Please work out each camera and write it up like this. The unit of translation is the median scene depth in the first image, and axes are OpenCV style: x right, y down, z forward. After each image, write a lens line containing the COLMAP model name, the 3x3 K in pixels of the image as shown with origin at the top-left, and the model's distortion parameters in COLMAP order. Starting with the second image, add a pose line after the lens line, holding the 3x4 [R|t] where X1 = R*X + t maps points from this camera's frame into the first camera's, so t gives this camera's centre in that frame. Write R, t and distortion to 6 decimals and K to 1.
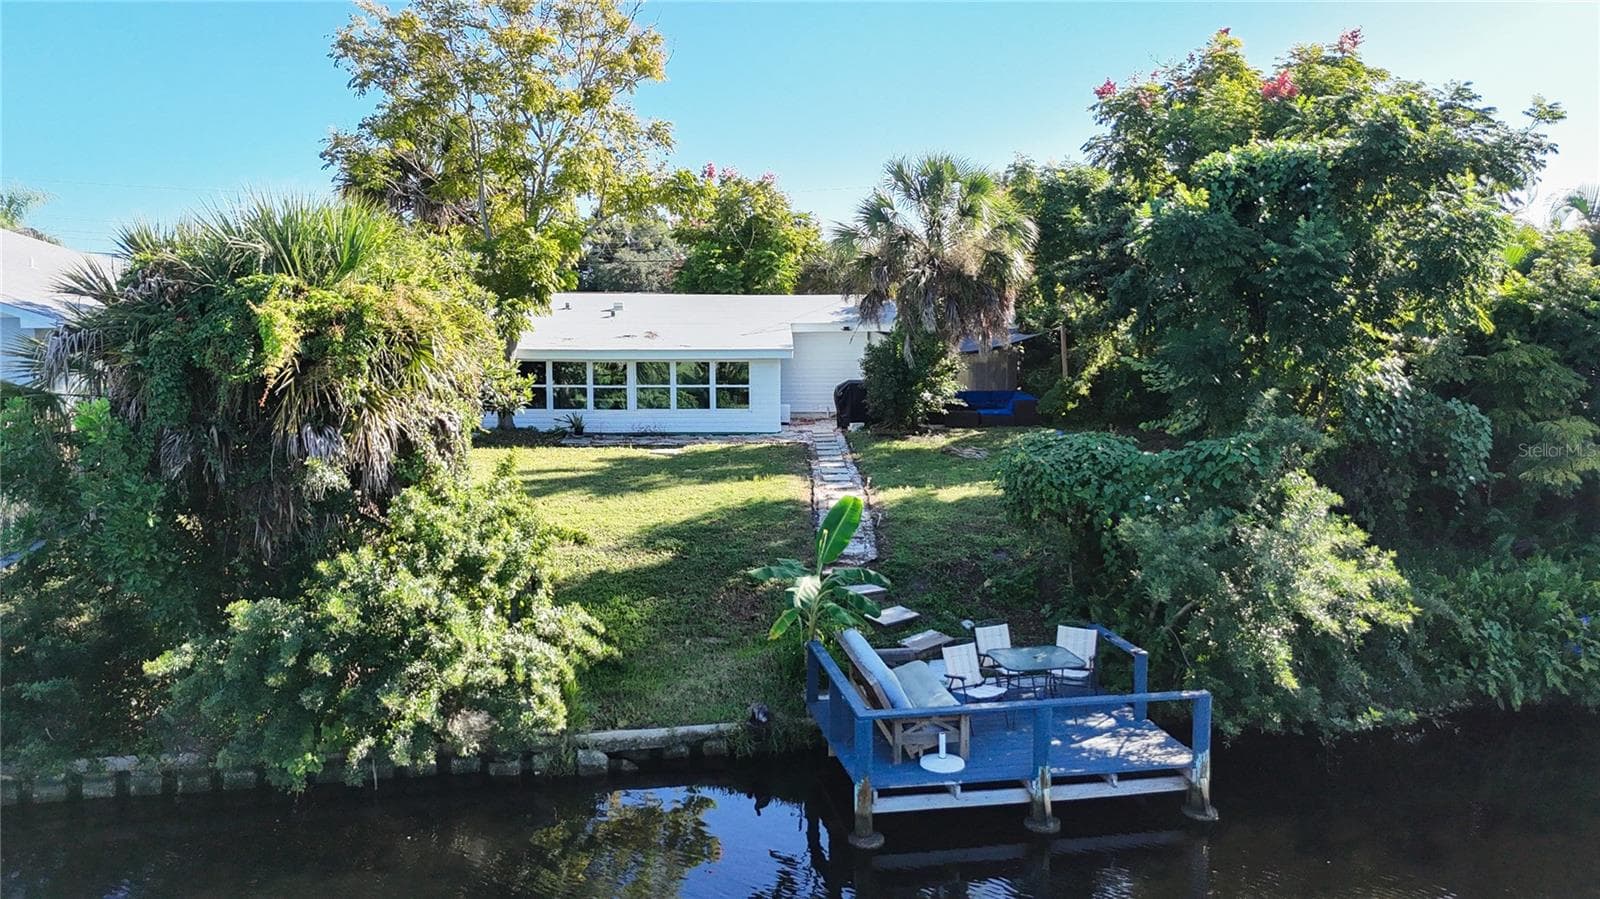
lens RADIAL K [[1178.2, 0, 800.0], [0, 1178.2, 449.5], [0, 0, 1]] dist [0.065226, -0.061279]
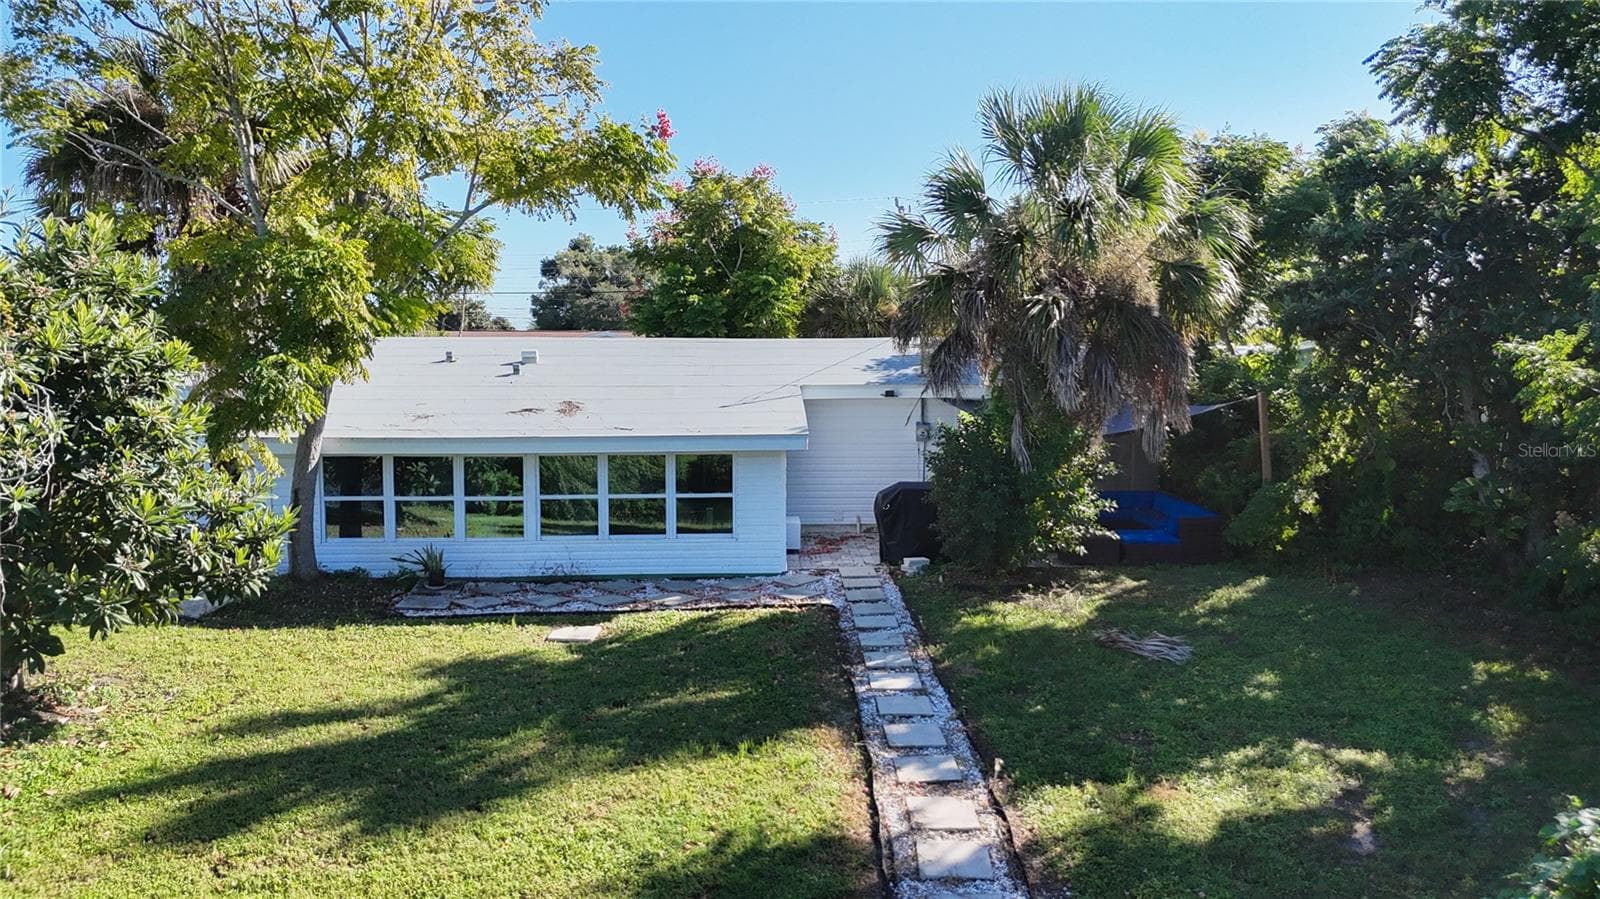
lens RADIAL K [[1178.2, 0, 800.0], [0, 1178.2, 449.5], [0, 0, 1]] dist [0.065226, -0.061279]
pose [[0.999969, -0.003242, 0.007233, -0.013921], [0.003458, 0.999546, -0.029930, -0.059842], [-0.007132, 0.029954, 0.999526, 0.416869]]
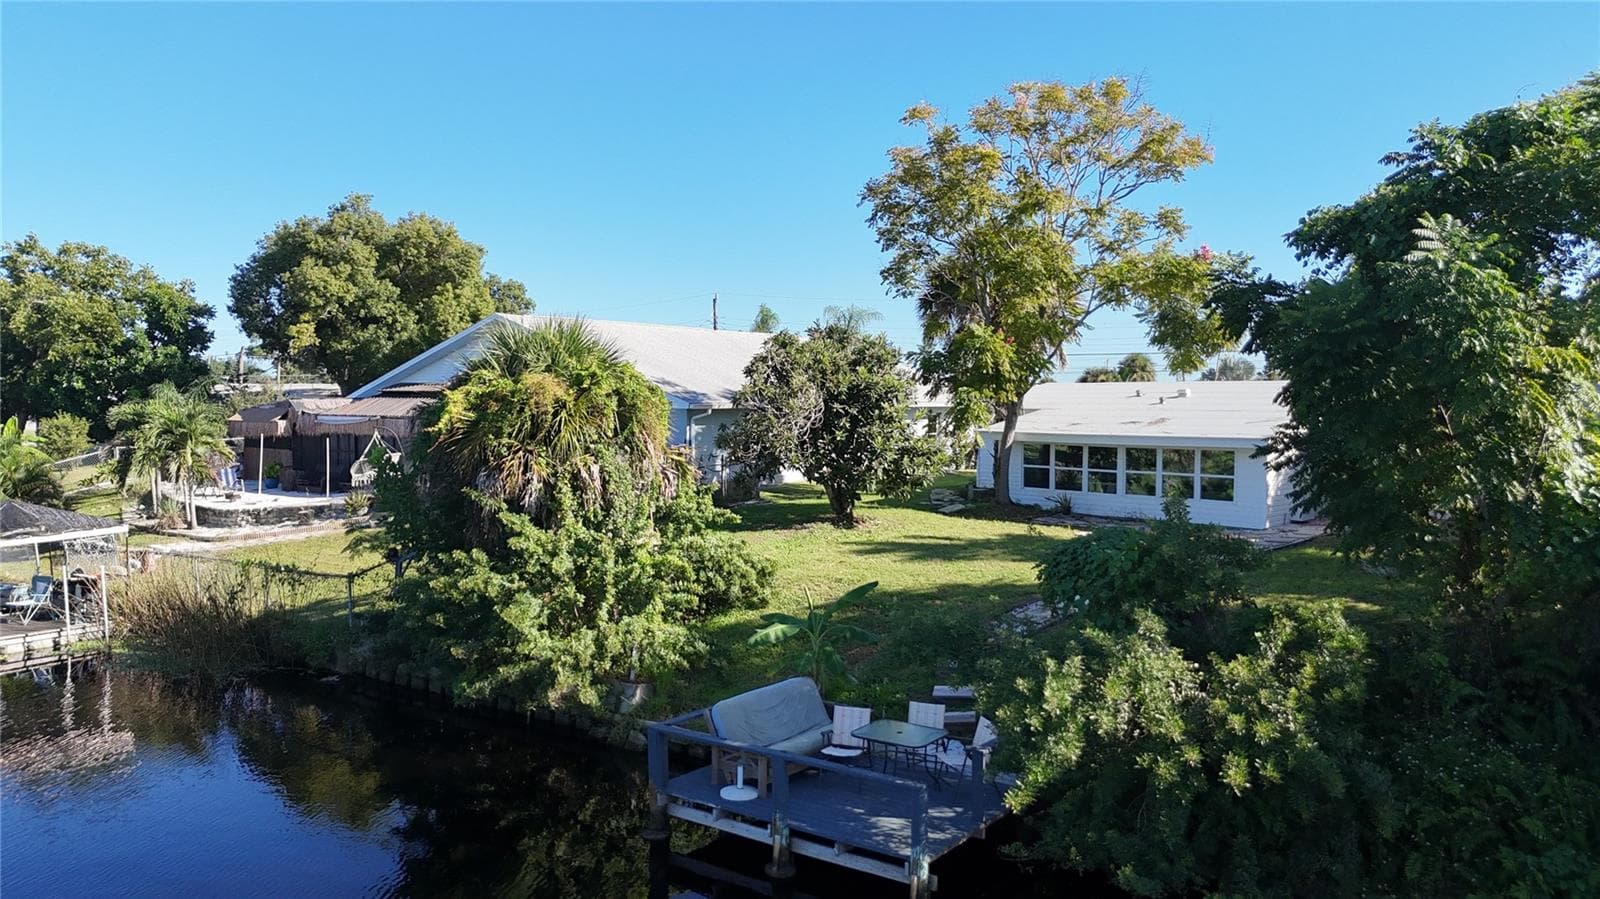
lens RADIAL K [[1178.2, 0, 800.0], [0, 1178.2, 449.5], [0, 0, 1]] dist [0.065226, -0.061279]
pose [[0.664215, 0.026643, -0.747067, 0.435878], [-0.085881, 0.995467, -0.040855, -0.006971], [0.742592, 0.091295, 0.663493, 0.122440]]
